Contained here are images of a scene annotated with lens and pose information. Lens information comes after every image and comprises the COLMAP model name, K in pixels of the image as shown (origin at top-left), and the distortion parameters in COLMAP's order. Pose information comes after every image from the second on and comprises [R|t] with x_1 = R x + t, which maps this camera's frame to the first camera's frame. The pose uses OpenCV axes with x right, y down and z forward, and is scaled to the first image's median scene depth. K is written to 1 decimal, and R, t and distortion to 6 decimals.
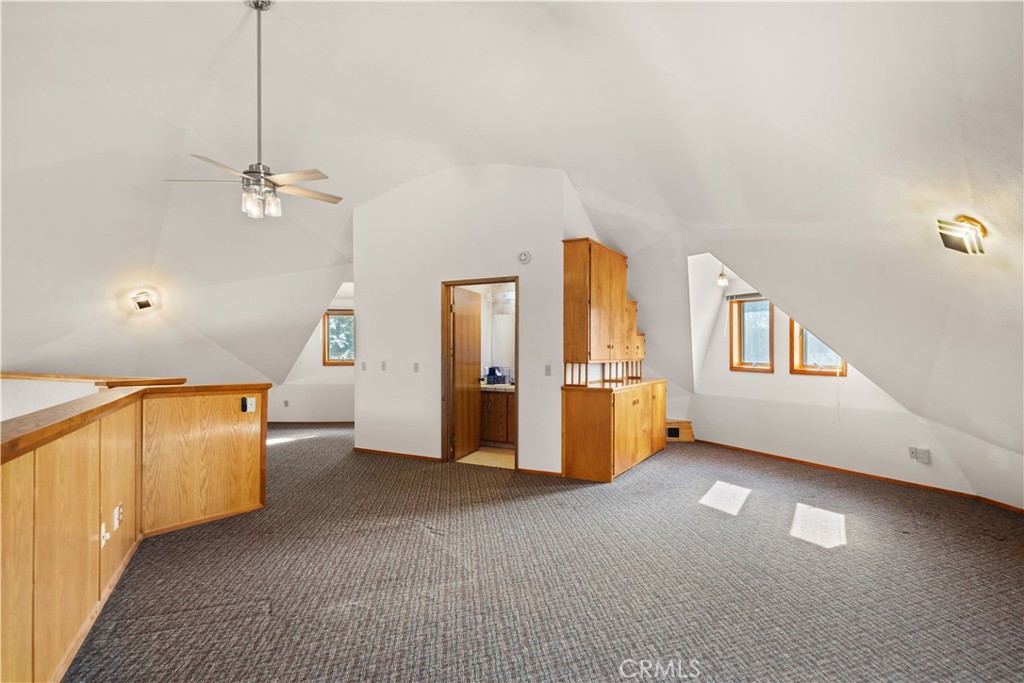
lens RADIAL K [[551.4, 0, 508.9], [0, 551.4, 355.6], [0, 0, 1]] dist [0.002474, 0.000539]
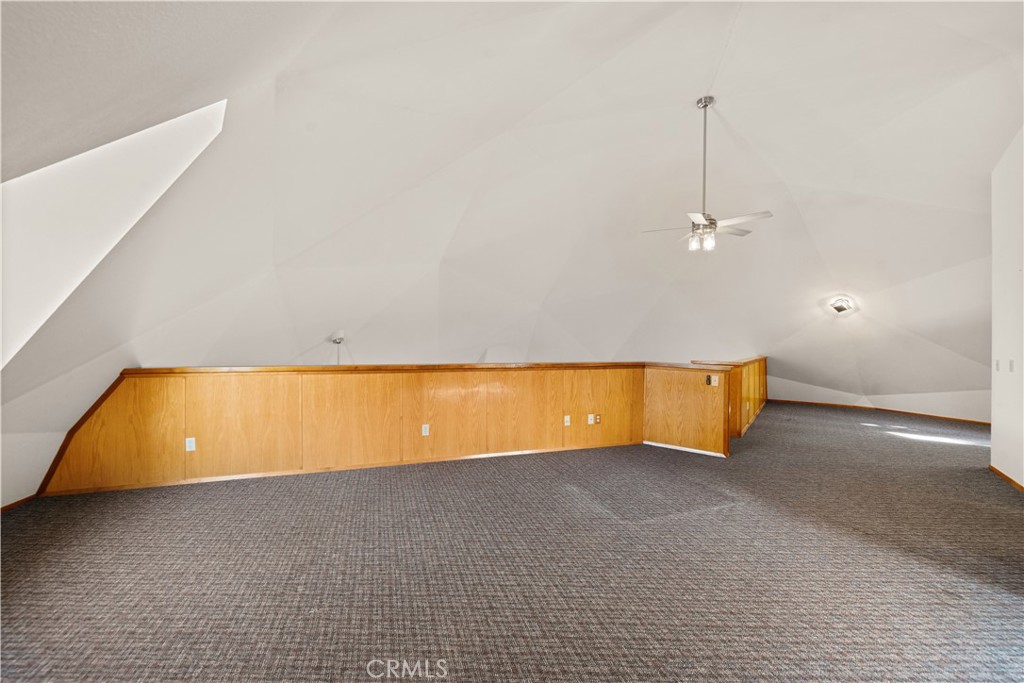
lens RADIAL K [[406.2, 0, 512.0], [0, 406.2, 341.5], [0, 0, 1]] dist [0.000149, 0.000271]
pose [[-0.096820, -0.003314, -0.995296, 0.748789], [-0.018245, 0.999832, -0.001554, -0.001148], [0.995135, 0.018009, -0.096864, 0.701105]]
